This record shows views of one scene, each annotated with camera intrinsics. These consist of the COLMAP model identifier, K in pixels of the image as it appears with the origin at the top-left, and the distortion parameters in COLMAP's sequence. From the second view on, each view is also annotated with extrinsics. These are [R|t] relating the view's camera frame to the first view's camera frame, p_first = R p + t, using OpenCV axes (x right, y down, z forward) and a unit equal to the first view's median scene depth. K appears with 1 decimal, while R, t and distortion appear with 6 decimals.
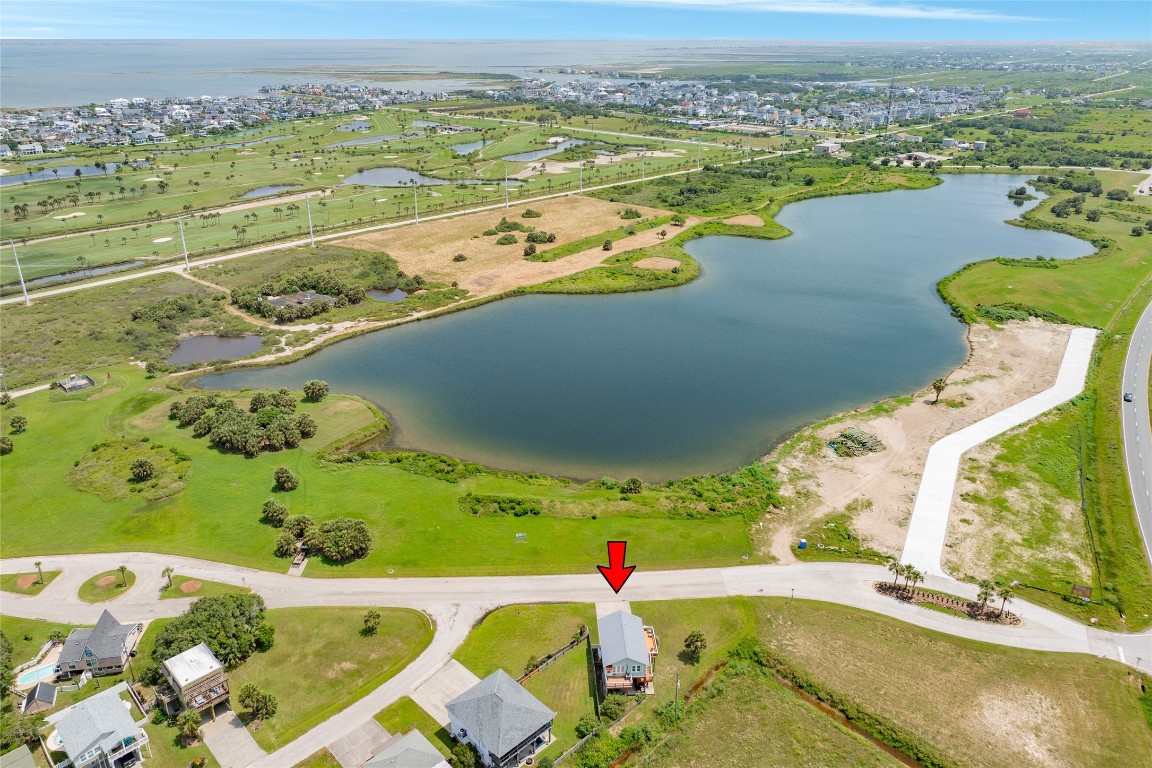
lens RADIAL K [[796.9, 0, 572.6], [0, 796.9, 423.3], [0, 0, 1]] dist [-0.009624, 0.003571]
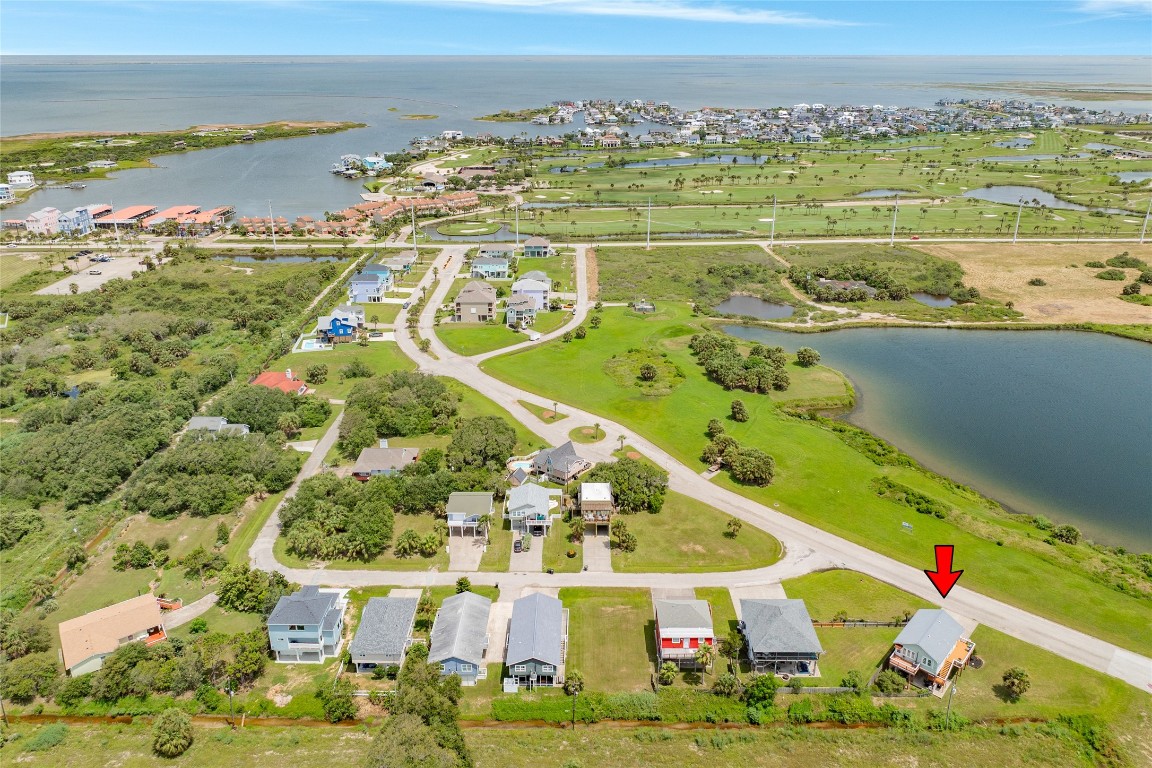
lens RADIAL K [[796.9, 0, 576.1], [0, 796.9, 383.6], [0, 0, 1]] dist [-0.009624, 0.003571]
pose [[0.712671, 0.268073, -0.648257, 0.195770], [-0.304804, 0.950646, 0.058029, 0.030284], [0.631819, 0.156235, 0.759207, -0.060921]]
